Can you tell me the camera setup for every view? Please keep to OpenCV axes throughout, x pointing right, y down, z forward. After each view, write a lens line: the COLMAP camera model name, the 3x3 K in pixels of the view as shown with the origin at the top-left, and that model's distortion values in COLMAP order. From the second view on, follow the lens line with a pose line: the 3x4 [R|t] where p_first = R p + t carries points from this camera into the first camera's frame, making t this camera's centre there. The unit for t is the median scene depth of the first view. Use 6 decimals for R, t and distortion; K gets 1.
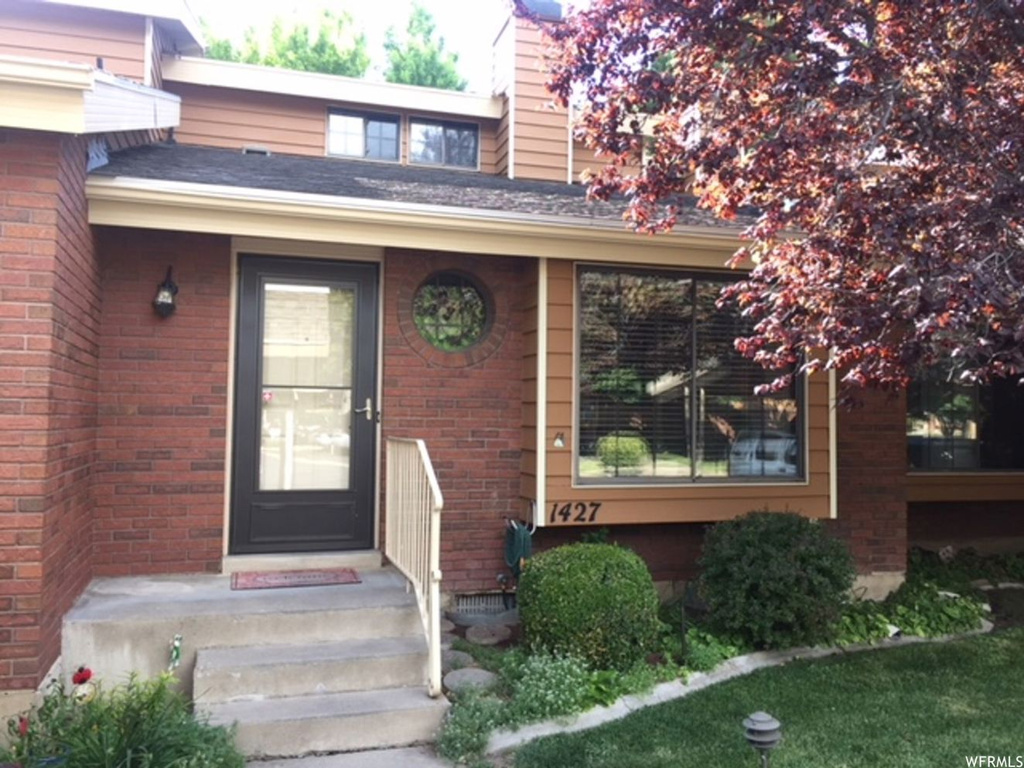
lens RADIAL K [[884.5, 0, 512.4], [0, 884.5, 379.0], [0, 0, 1]] dist [0.073834, -0.114193]
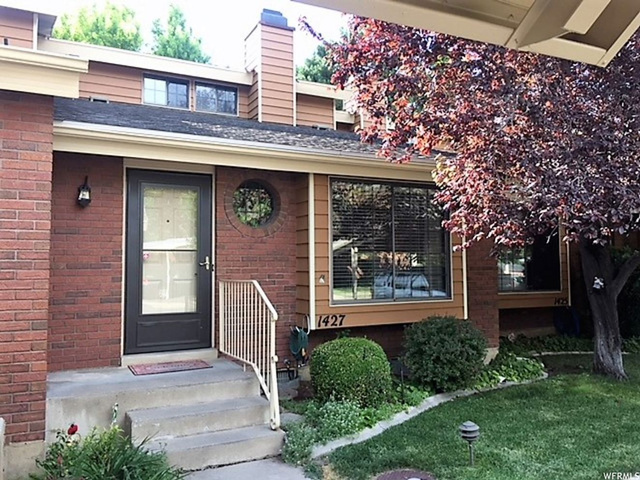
lens RADIAL K [[552.8, 0, 320.3], [0, 552.8, 236.9], [0, 0, 1]] dist [0.073834, -0.114193]
pose [[0.983180, -0.008663, 0.182436, -0.151018], [0.010448, 0.999906, -0.008826, -0.003593], [-0.182342, 0.010583, 0.983178, -0.059380]]
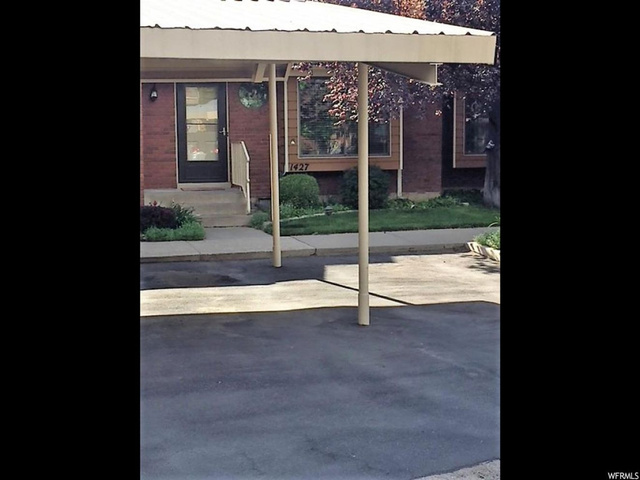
lens RADIAL K [[970.3, 0, 342.6], [0, 970.3, 238.8], [0, 0, 1]] dist [0.042057, 0.046863]
pose [[0.999668, -0.017329, -0.019043, 0.270574], [0.020017, 0.988250, 0.151531, -0.090788], [0.016194, -0.151862, 0.988269, -2.134134]]
